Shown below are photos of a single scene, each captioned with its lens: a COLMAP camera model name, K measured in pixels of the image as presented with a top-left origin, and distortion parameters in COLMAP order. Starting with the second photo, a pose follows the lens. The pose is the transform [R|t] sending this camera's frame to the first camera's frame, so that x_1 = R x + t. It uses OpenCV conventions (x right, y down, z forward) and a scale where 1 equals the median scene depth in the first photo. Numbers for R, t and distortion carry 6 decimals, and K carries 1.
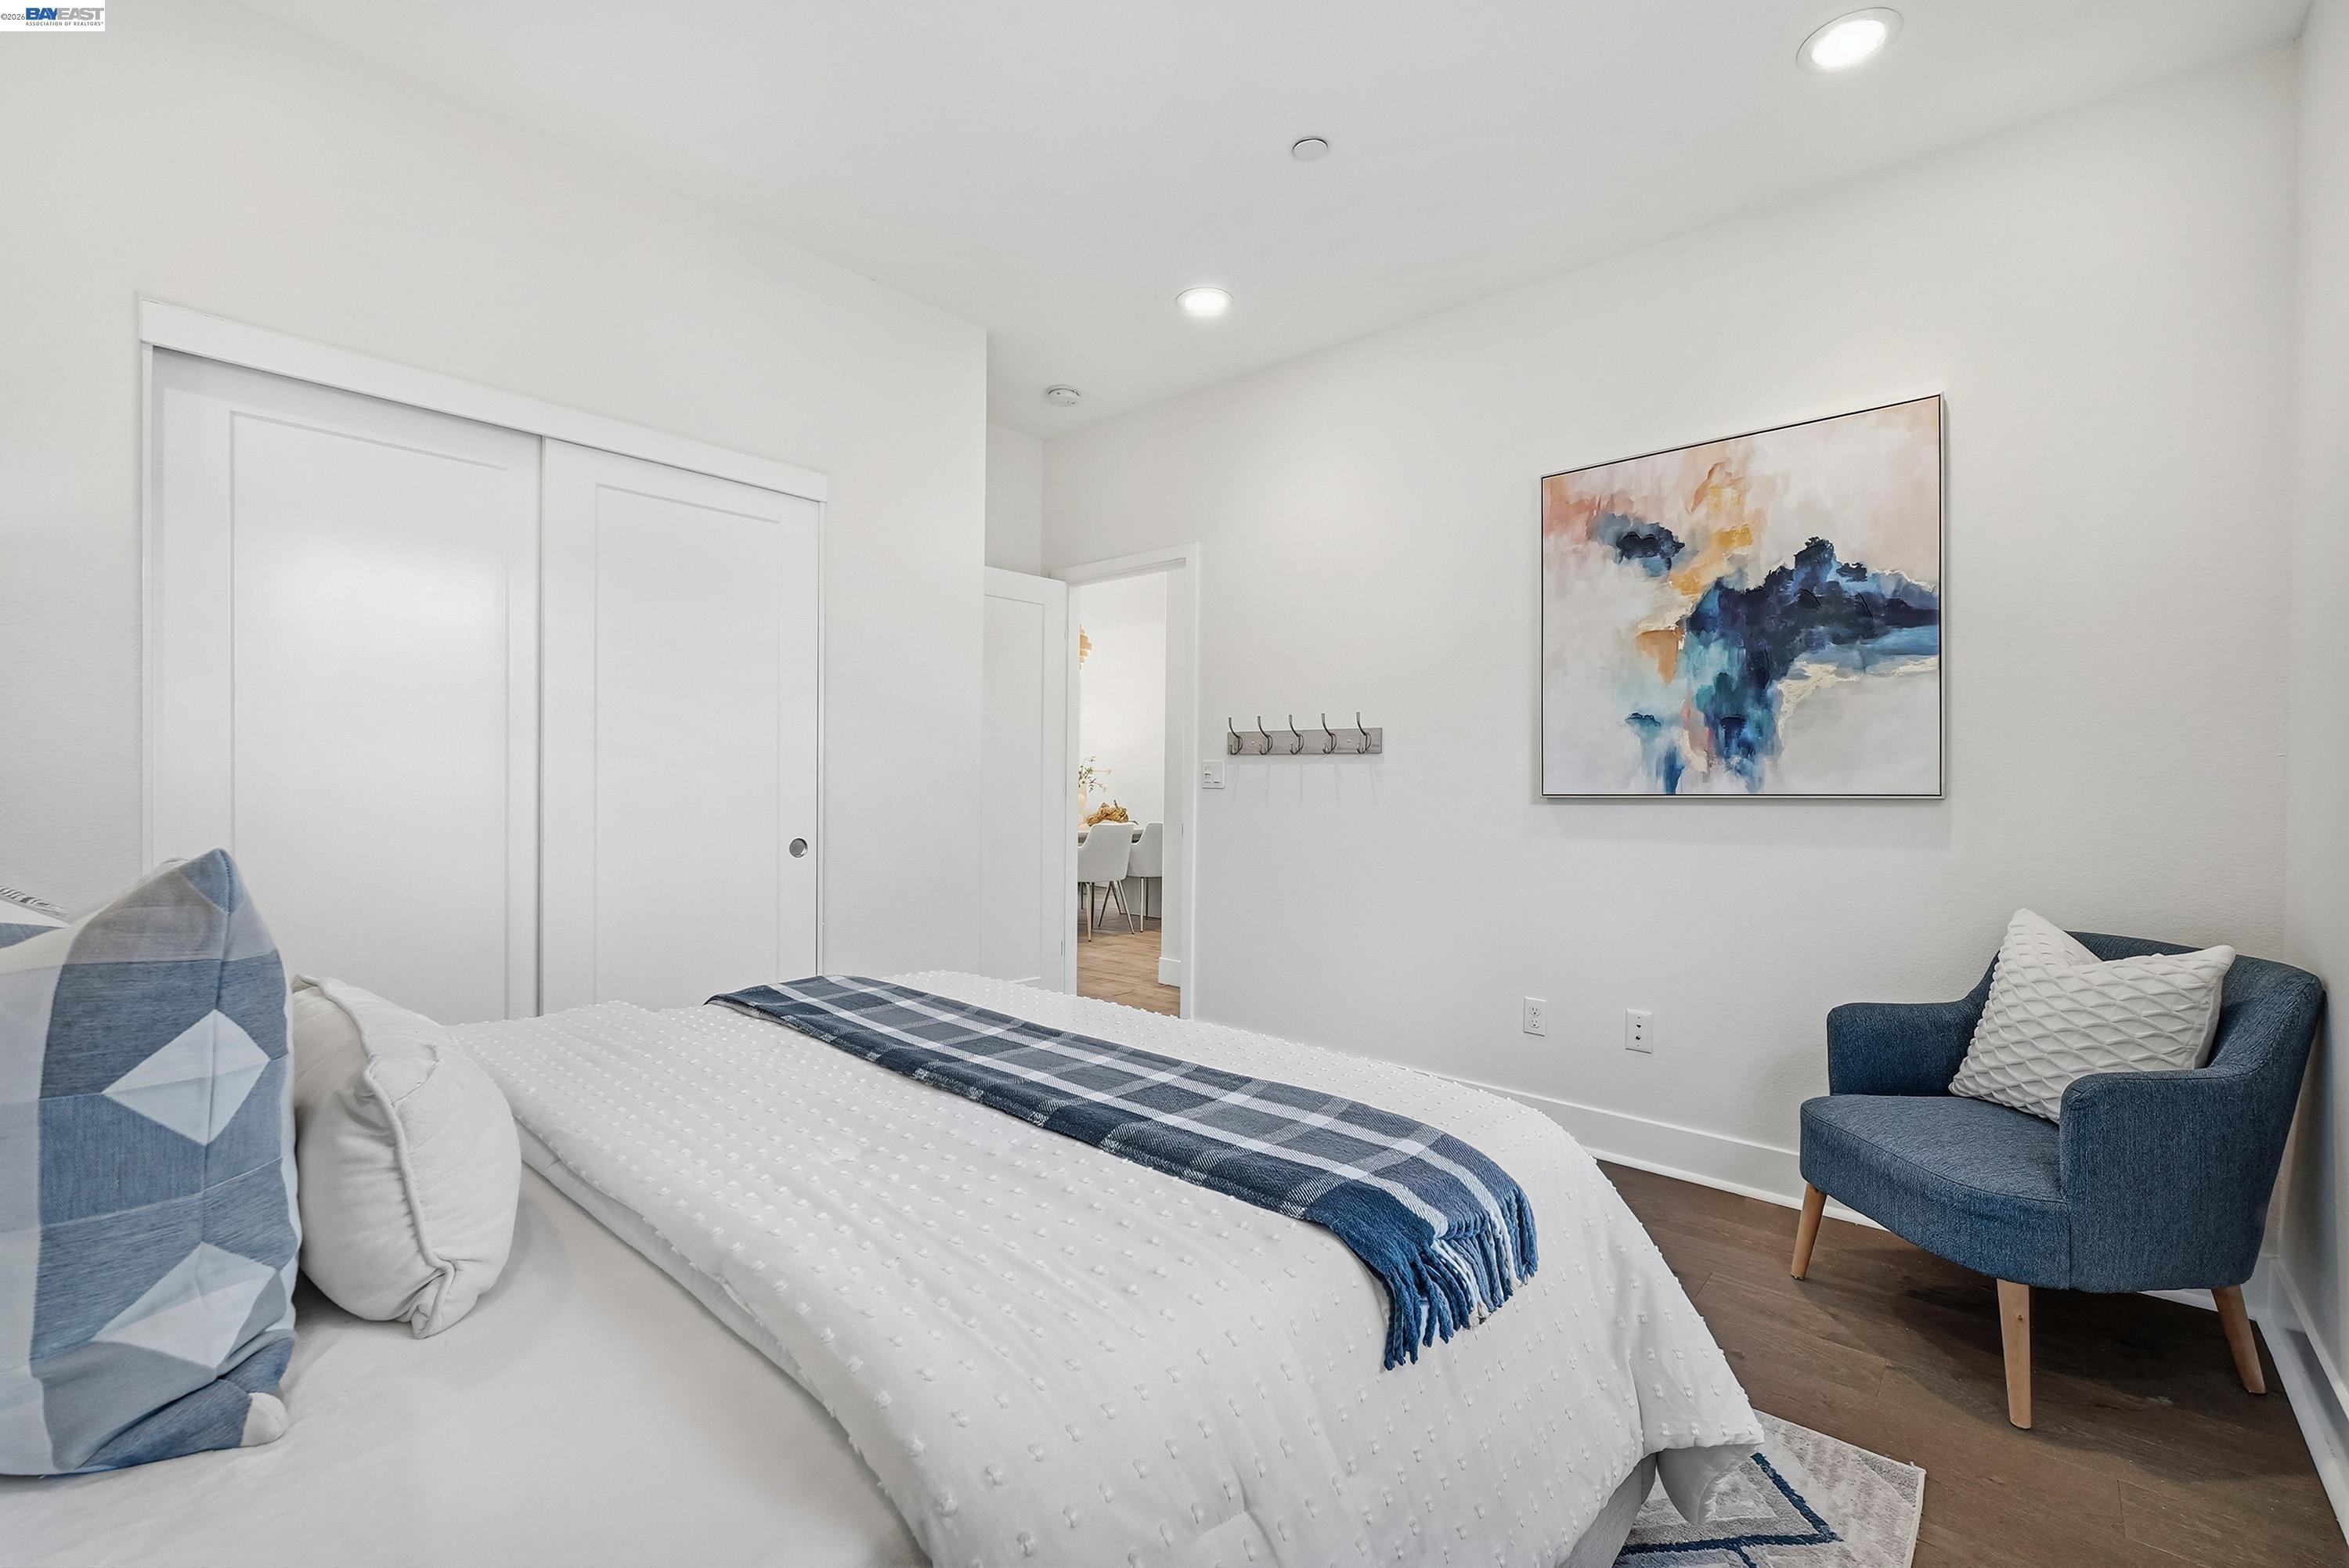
lens RADIAL K [[996.0, 0, 1176.5], [0, 996.0, 795.2], [0, 0, 1]] dist [-0.016394, -0.000214]
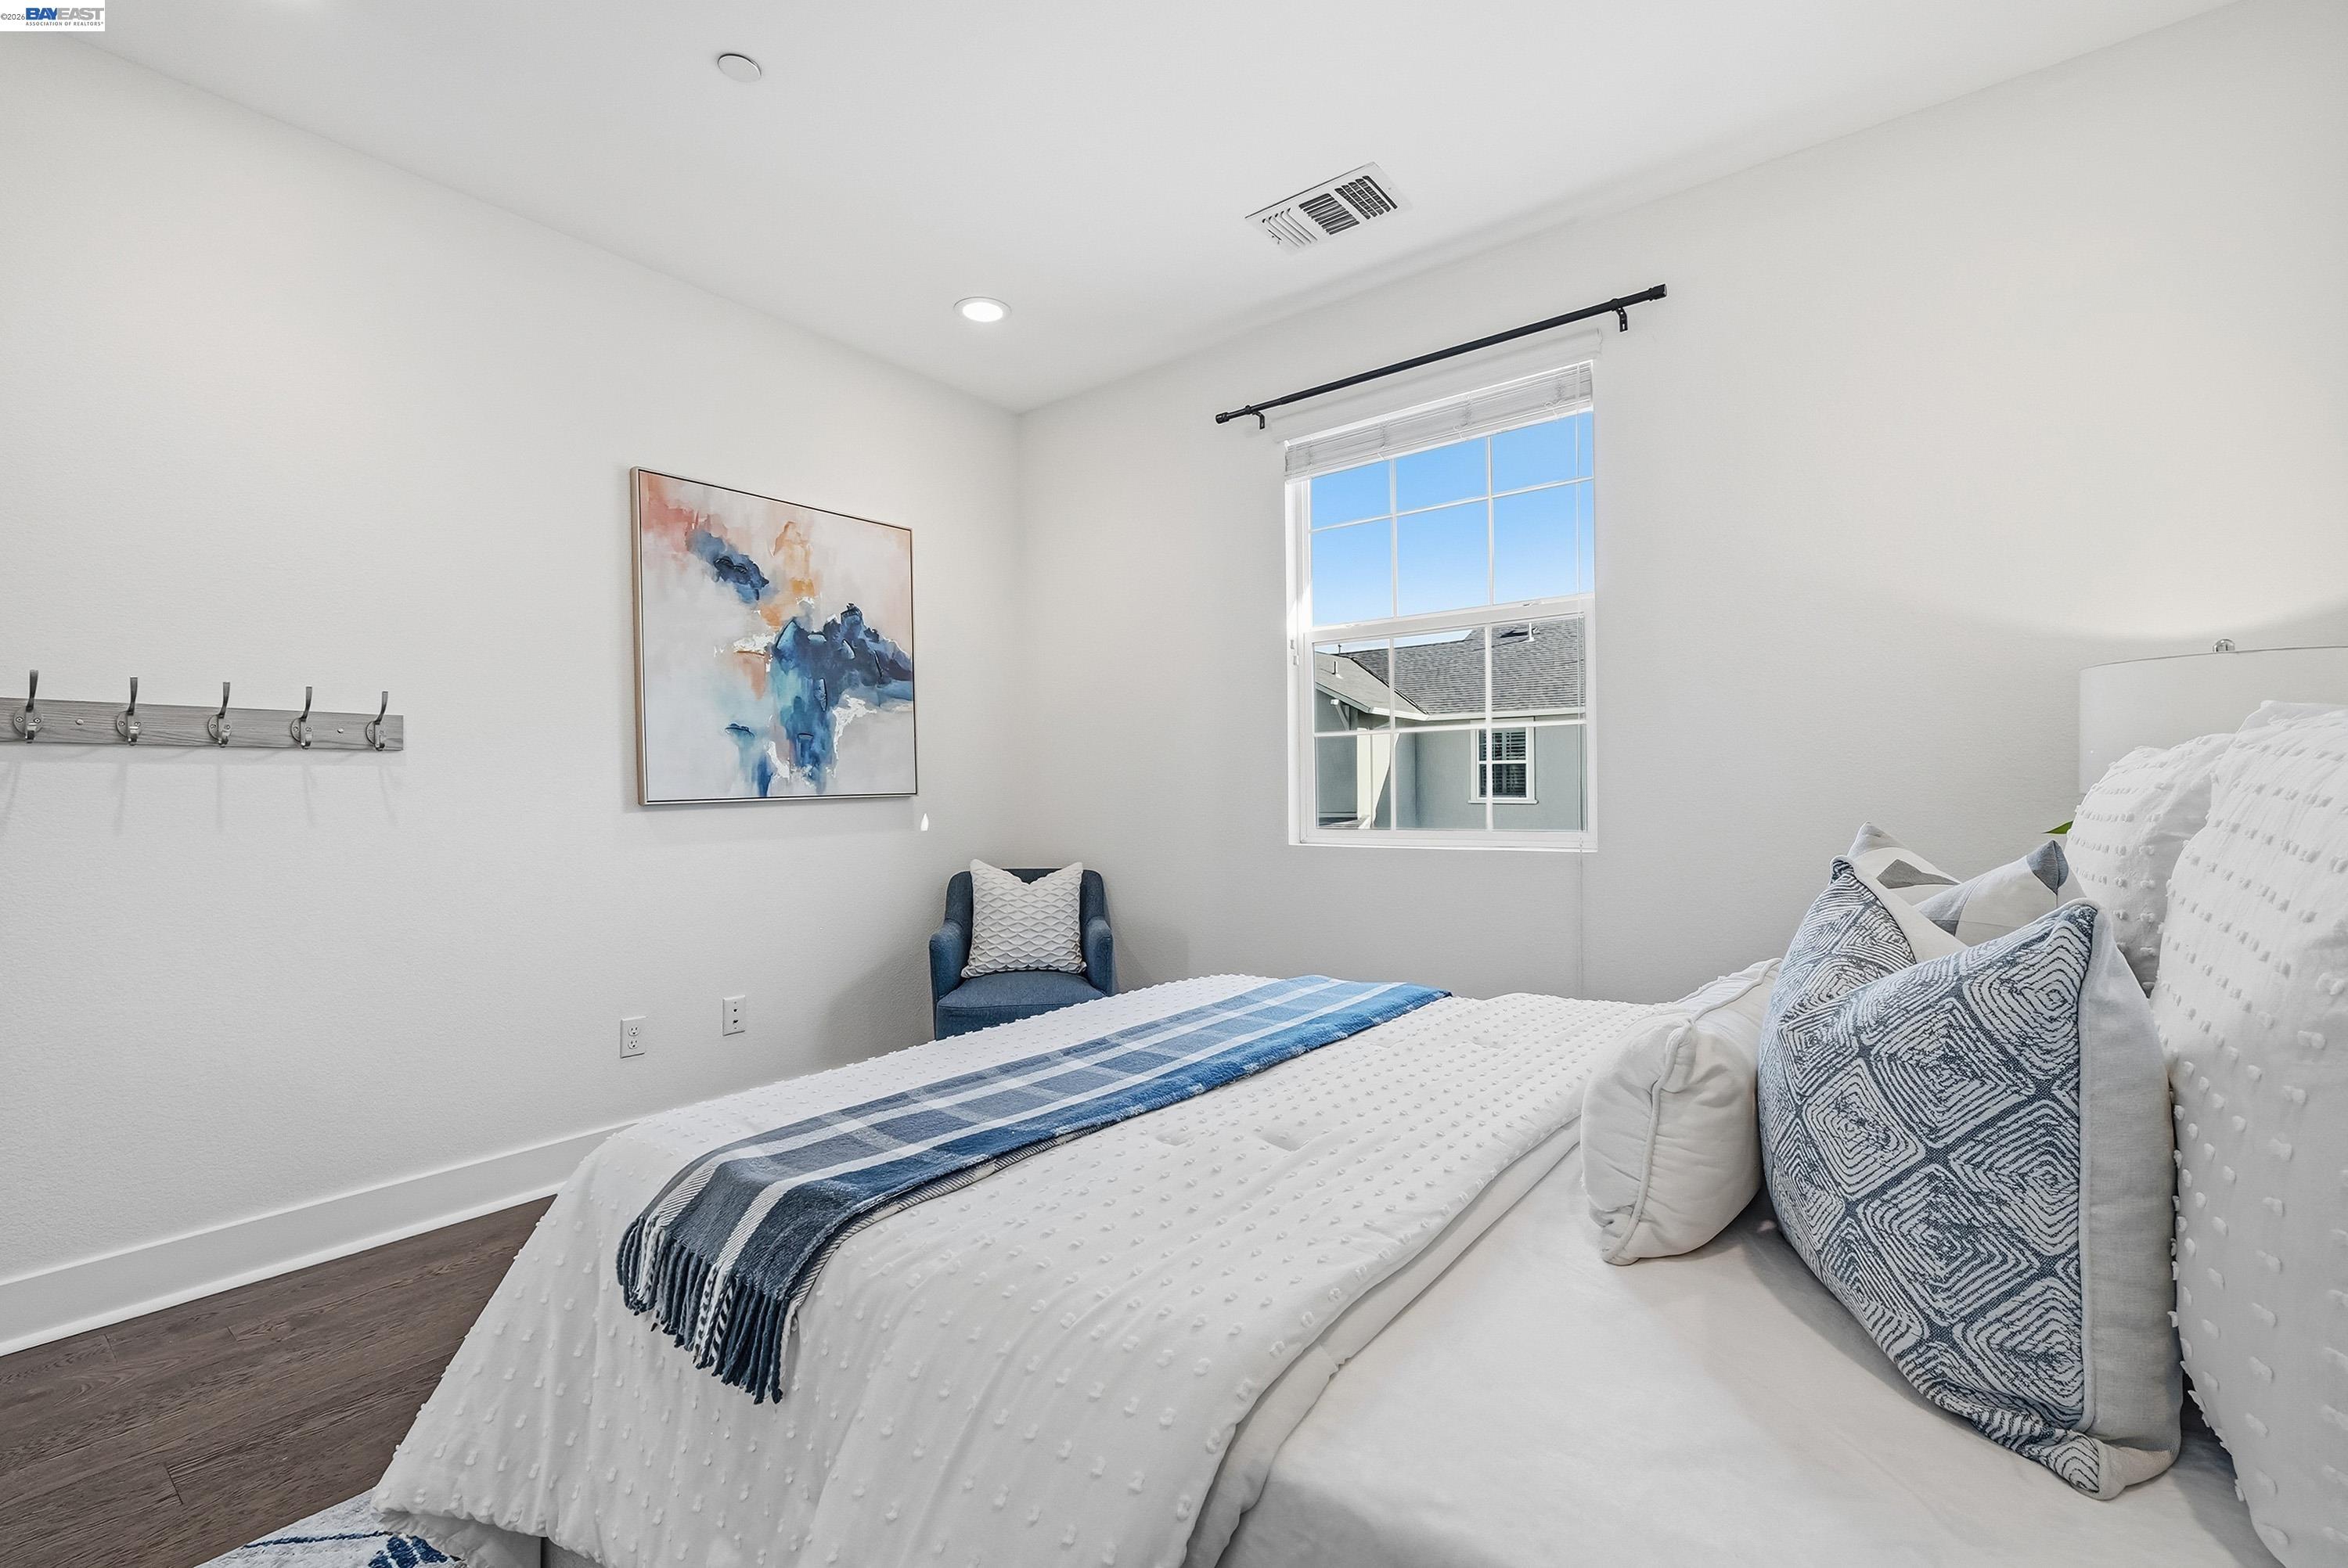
lens RADIAL K [[1004.8, 0, 1184.0], [0, 1004.8, 782.0], [0, 0, 1]] dist [0.000607, 0.000012]
pose [[-0.062069, -0.002918, 0.998068, -0.708009], [0.016534, 0.999855, 0.003951, -0.015570], [-0.997935, 0.016747, -0.062011, 0.606228]]
